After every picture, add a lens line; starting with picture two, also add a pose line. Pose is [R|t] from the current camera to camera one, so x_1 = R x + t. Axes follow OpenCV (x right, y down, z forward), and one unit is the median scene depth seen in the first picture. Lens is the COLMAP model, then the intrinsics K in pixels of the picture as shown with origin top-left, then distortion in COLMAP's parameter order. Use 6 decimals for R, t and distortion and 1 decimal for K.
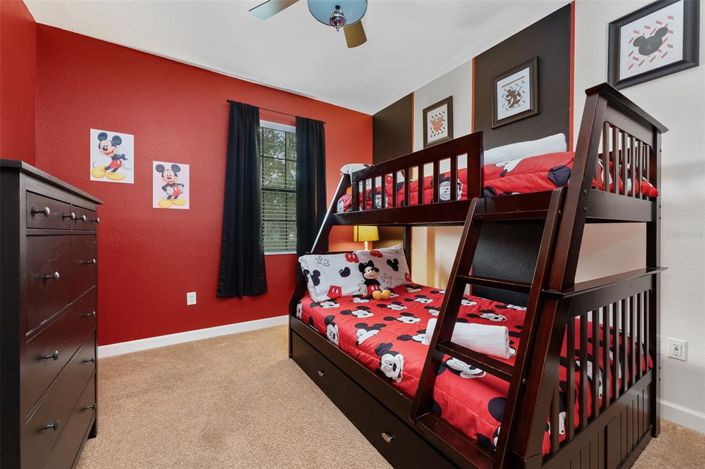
lens RADIAL K [[286.0, 0, 352.5], [0, 286.0, 232.3], [0, 0, 1]] dist [0.010726, -0.000422]
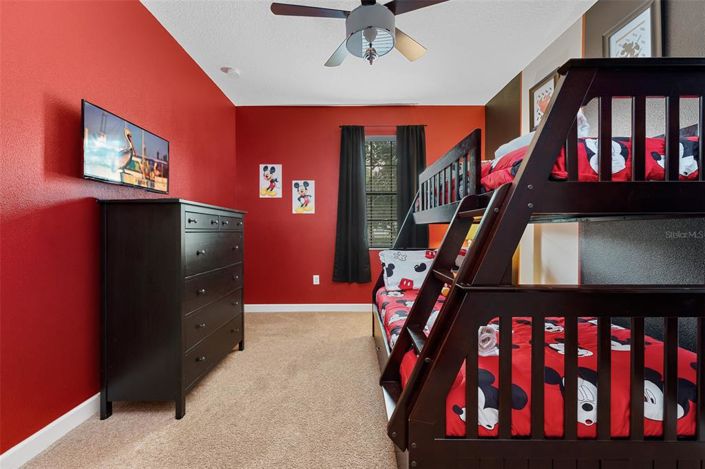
lens RADIAL K [[286.0, 0, 350.4], [0, 286.0, 233.3], [0, 0, 1]] dist [0.010726, -0.000422]
pose [[0.843279, 0.003195, -0.537467, 0.309509], [0.001612, 0.999963, 0.008474, 0.001438], [0.537474, -0.008013, 0.843242, -0.042694]]
